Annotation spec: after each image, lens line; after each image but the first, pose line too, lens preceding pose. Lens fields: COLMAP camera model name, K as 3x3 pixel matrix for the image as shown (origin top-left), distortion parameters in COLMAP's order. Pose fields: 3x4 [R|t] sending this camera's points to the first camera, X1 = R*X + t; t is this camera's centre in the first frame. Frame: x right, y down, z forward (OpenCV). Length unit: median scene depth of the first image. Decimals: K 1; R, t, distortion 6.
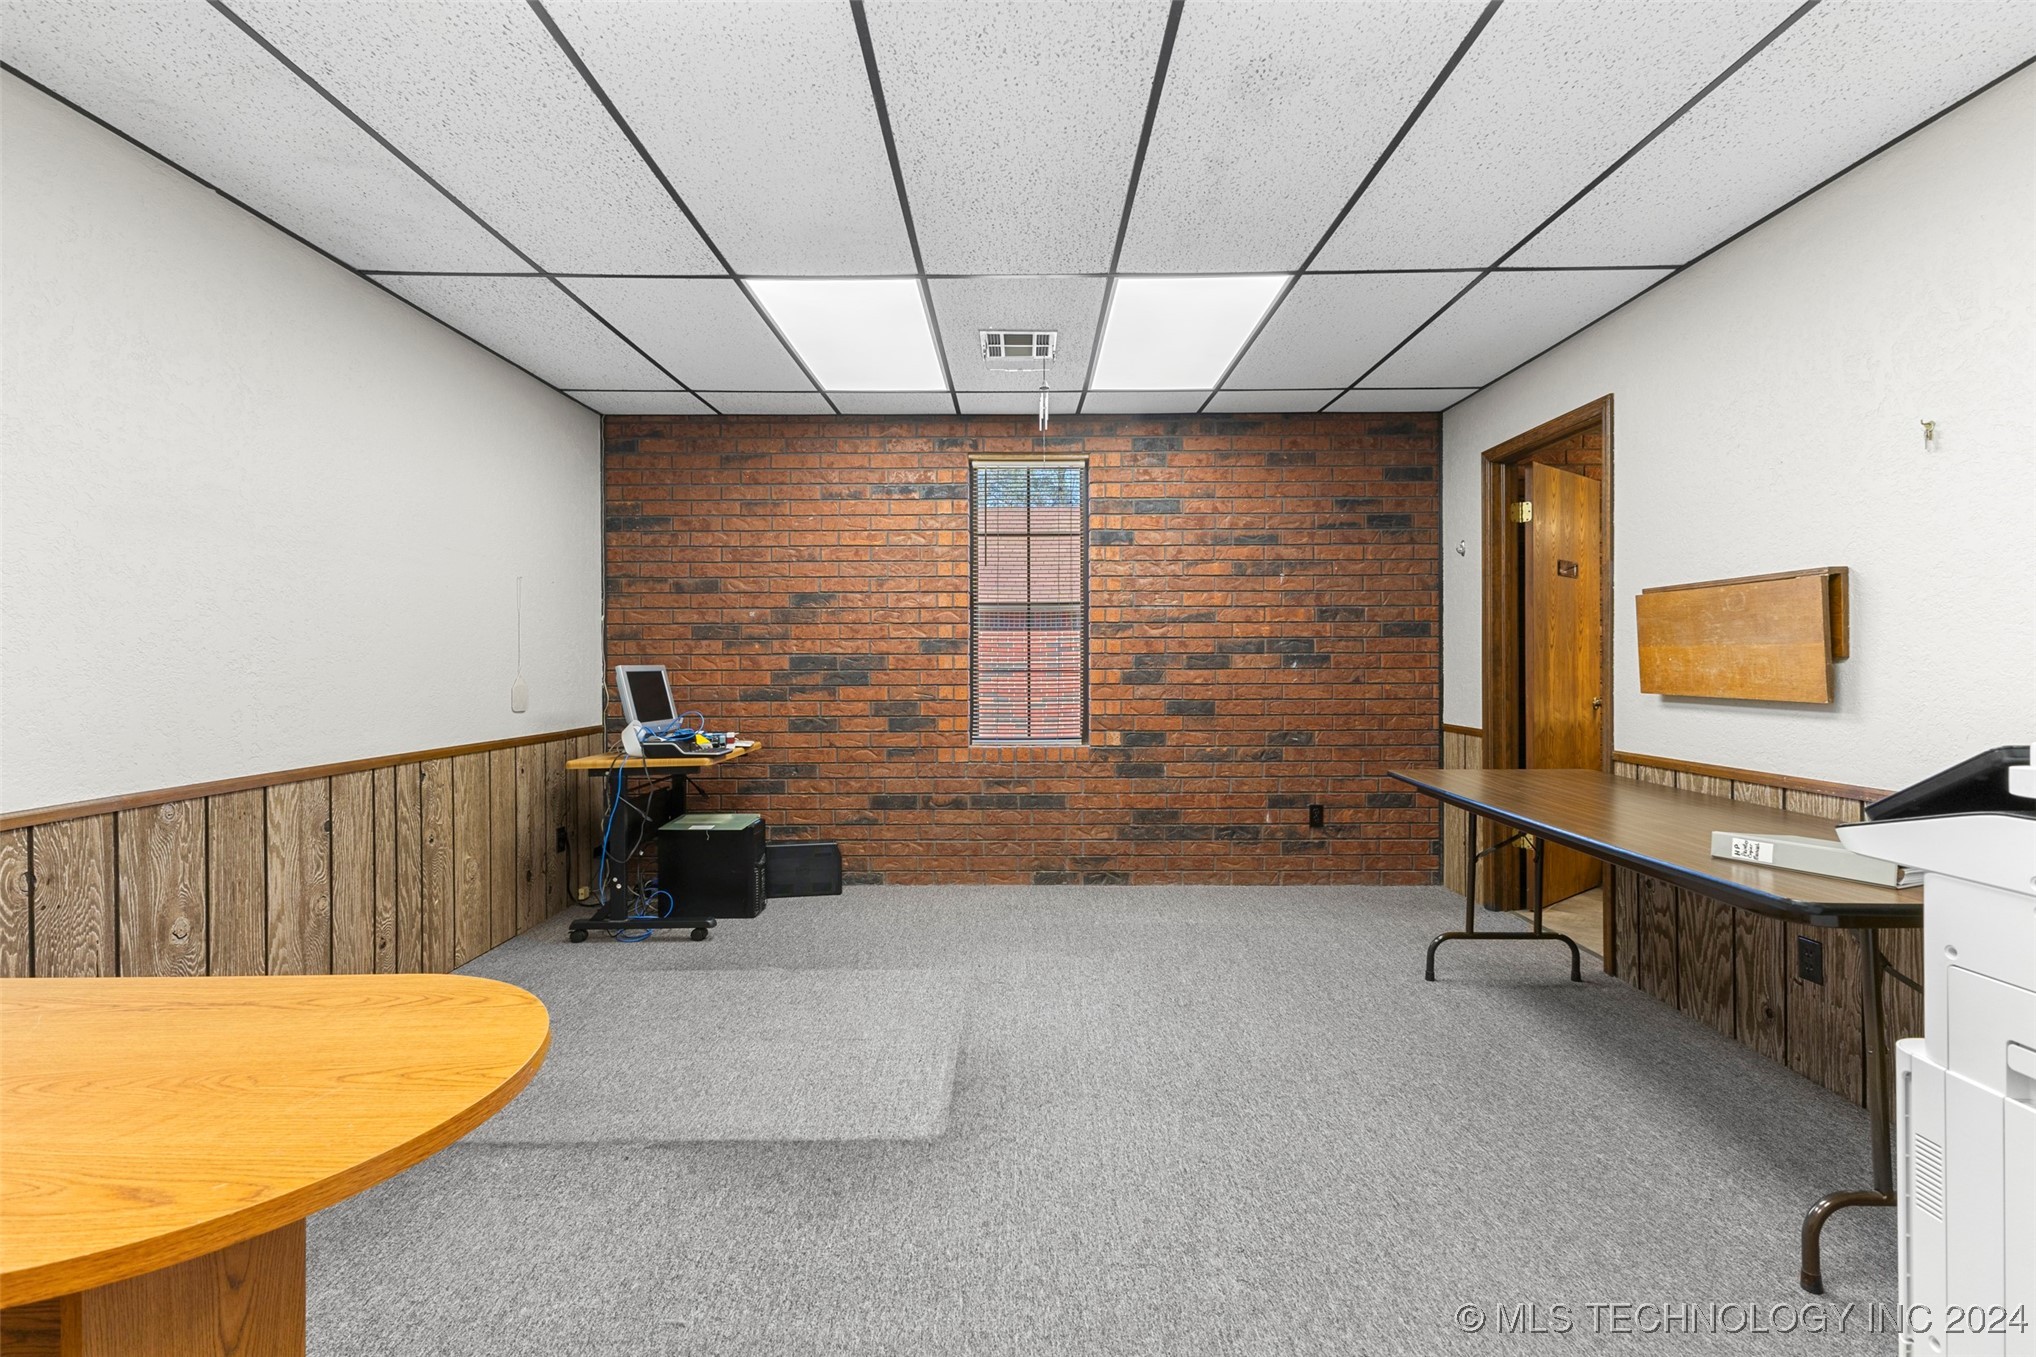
lens RADIAL K [[883.9, 0, 1025.3], [0, 883.9, 669.4], [0, 0, 1]] dist [0.008733, -0.001912]
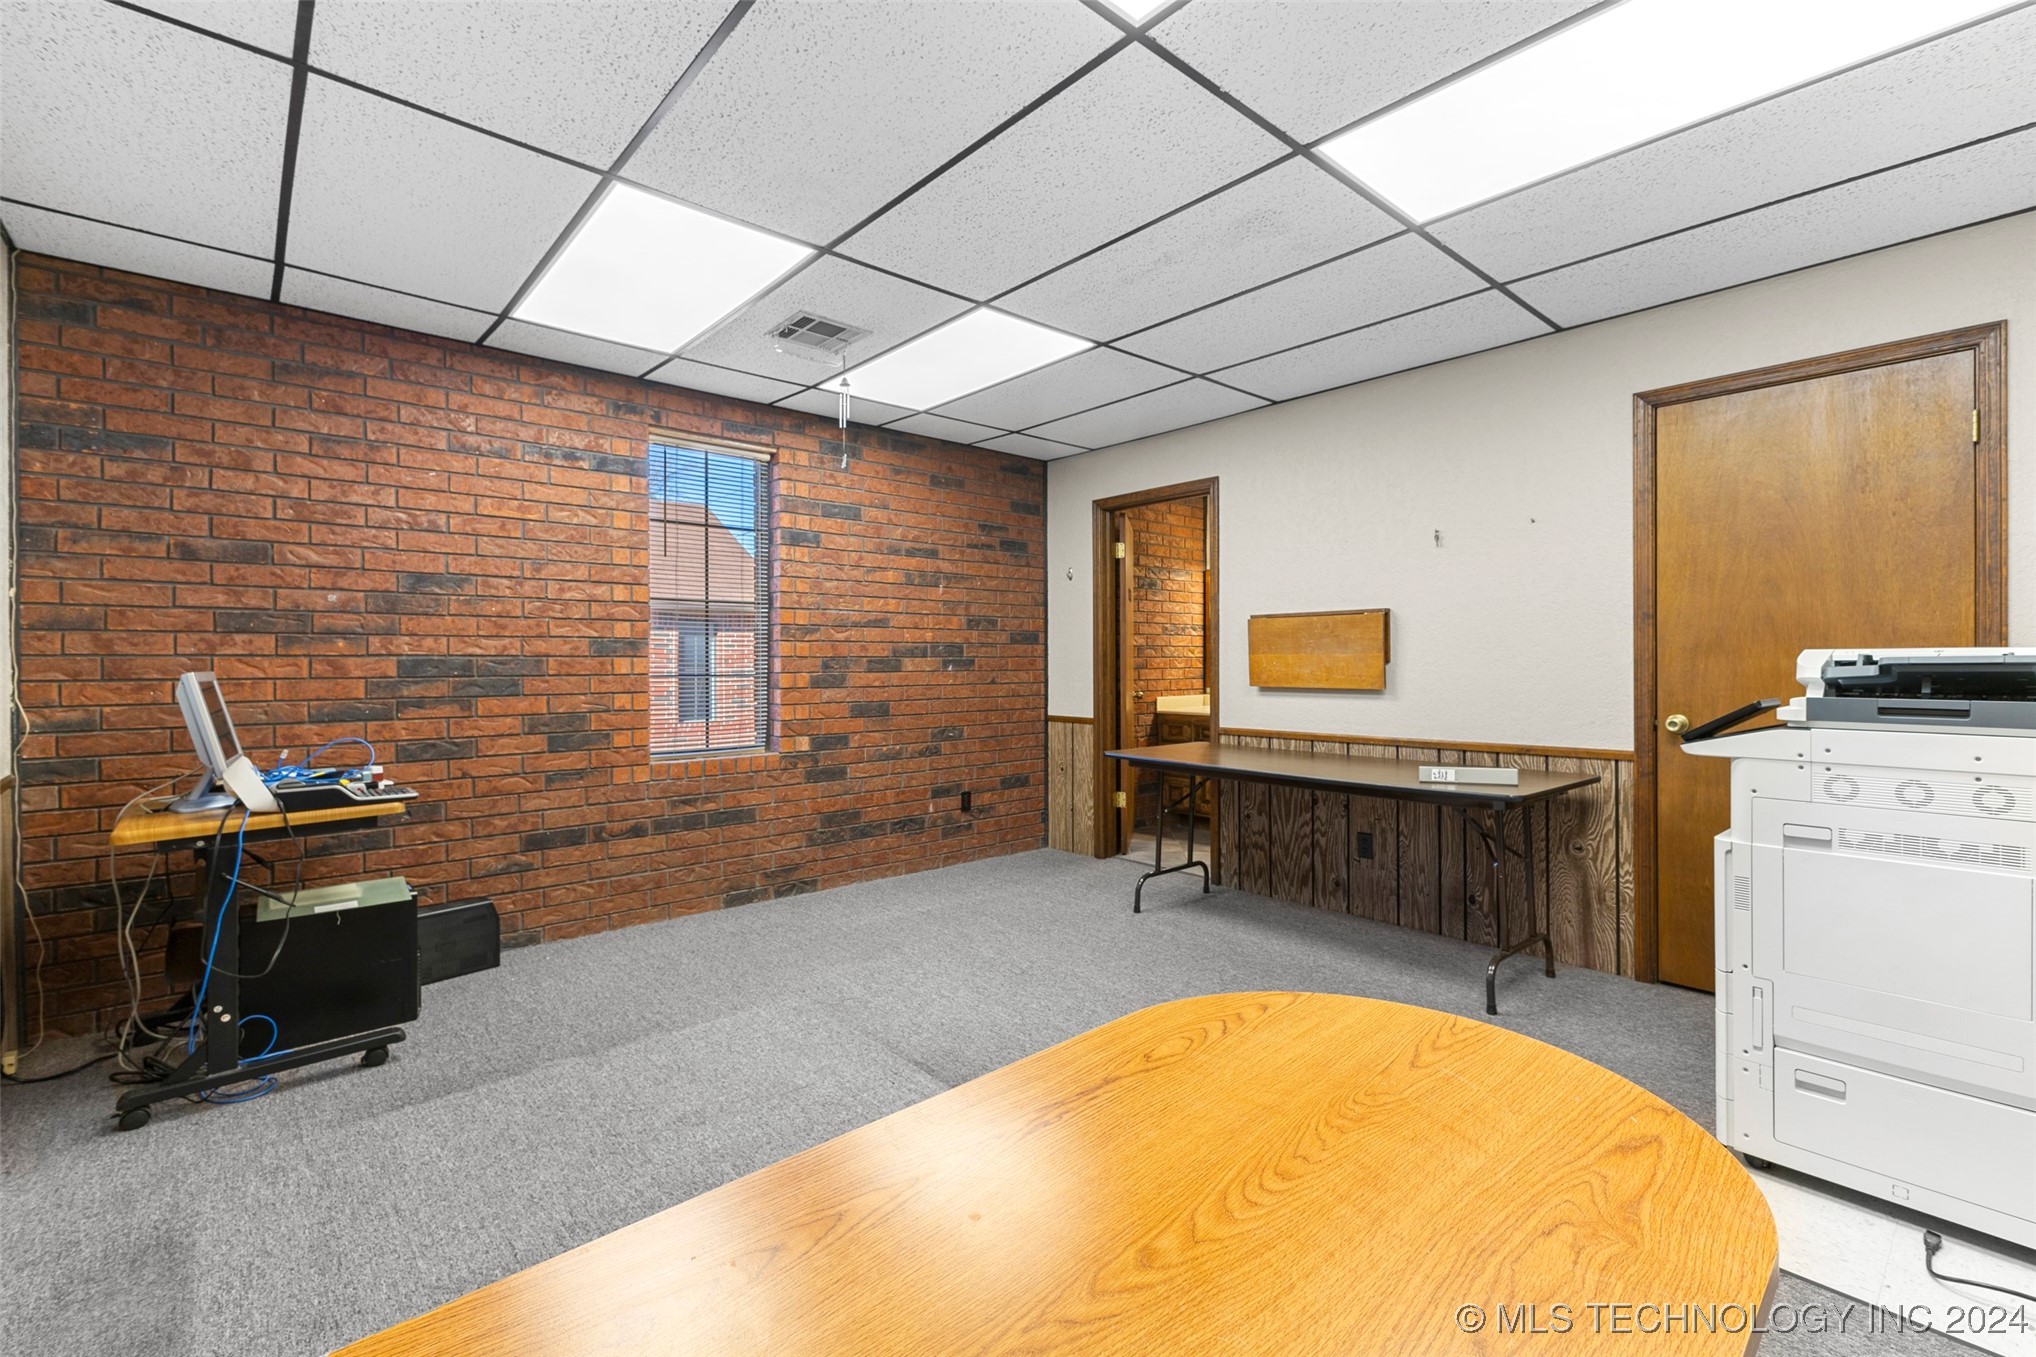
lens RADIAL K [[883.9, 0, 1024.1], [0, 883.9, 669.9], [0, 0, 1]] dist [0.008733, -0.001912]
pose [[0.742748, -0.005308, 0.669550, -0.374267], [0.007059, 0.999975, 0.000096, -0.001776], [-0.669533, 0.004655, 0.742767, 0.110722]]
